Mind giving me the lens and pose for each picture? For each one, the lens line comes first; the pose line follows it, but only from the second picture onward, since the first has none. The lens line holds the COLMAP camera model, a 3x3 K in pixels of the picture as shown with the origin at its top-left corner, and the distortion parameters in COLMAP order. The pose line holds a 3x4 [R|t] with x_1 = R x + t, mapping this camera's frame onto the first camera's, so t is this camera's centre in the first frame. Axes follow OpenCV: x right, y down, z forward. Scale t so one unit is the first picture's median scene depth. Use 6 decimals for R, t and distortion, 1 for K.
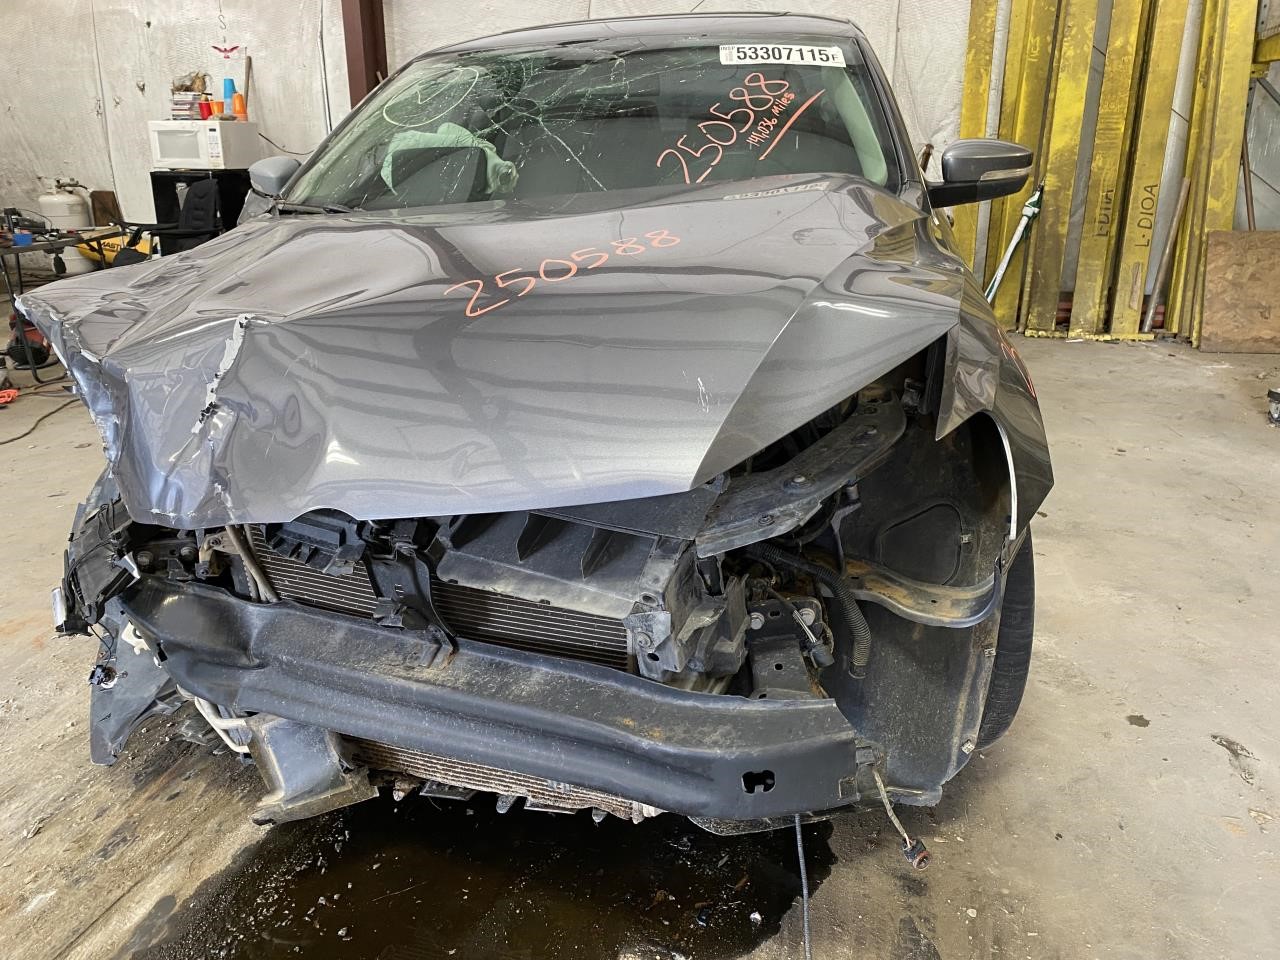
lens RADIAL K [[966.2, 0, 638.6], [0, 966.2, 483.6], [0, 0, 1]] dist [-0.003403, -0.005443]
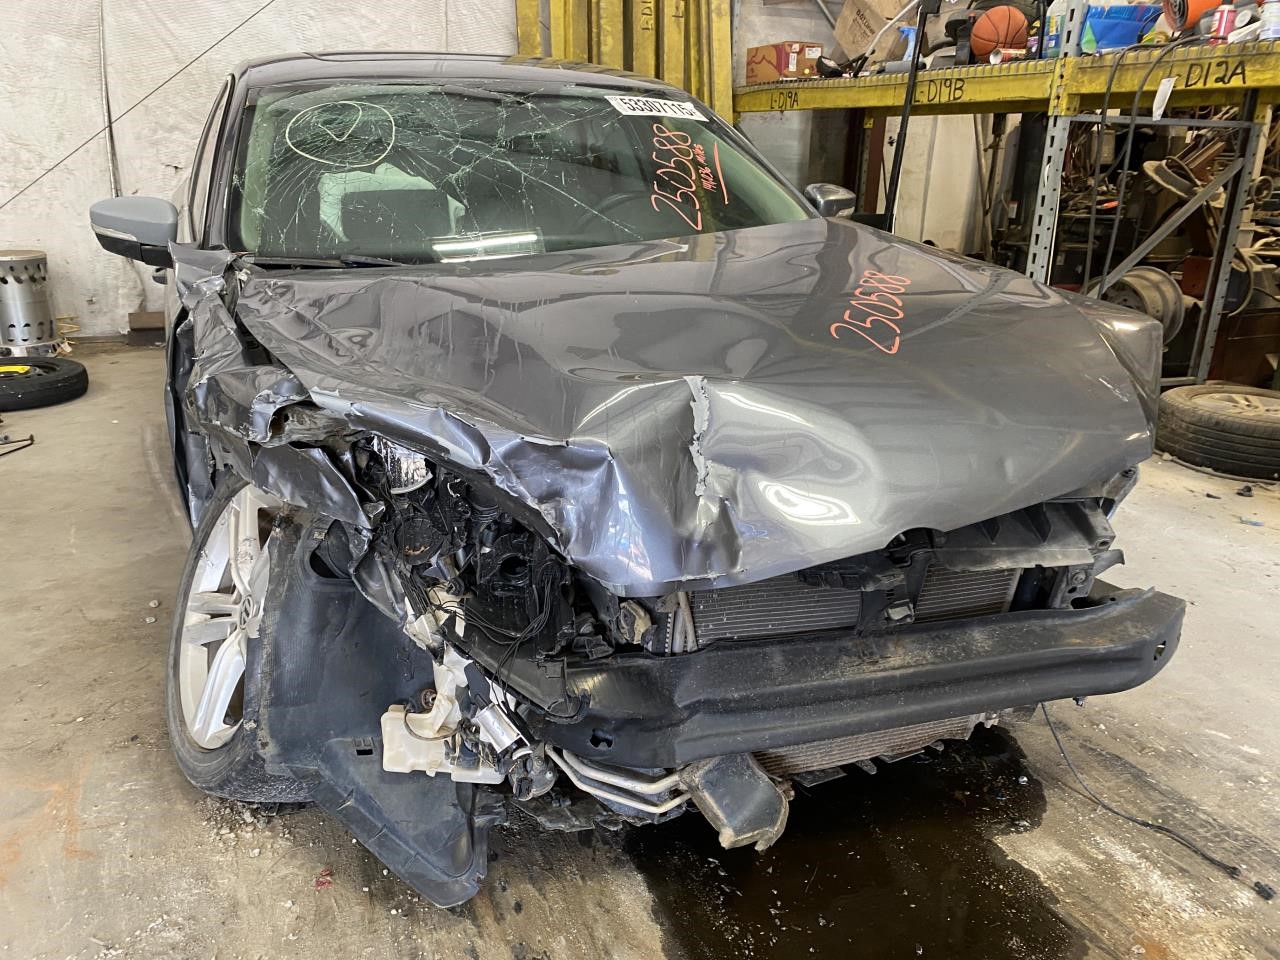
lens RADIAL K [[966.2, 0, 640.3], [0, 966.2, 476.4], [0, 0, 1]] dist [-0.003403, -0.005443]
pose [[0.800408, -0.165181, 0.576248, -0.958559], [0.173447, 0.983984, 0.041140, -0.110036], [-0.573814, 0.067019, 0.816239, 0.172836]]
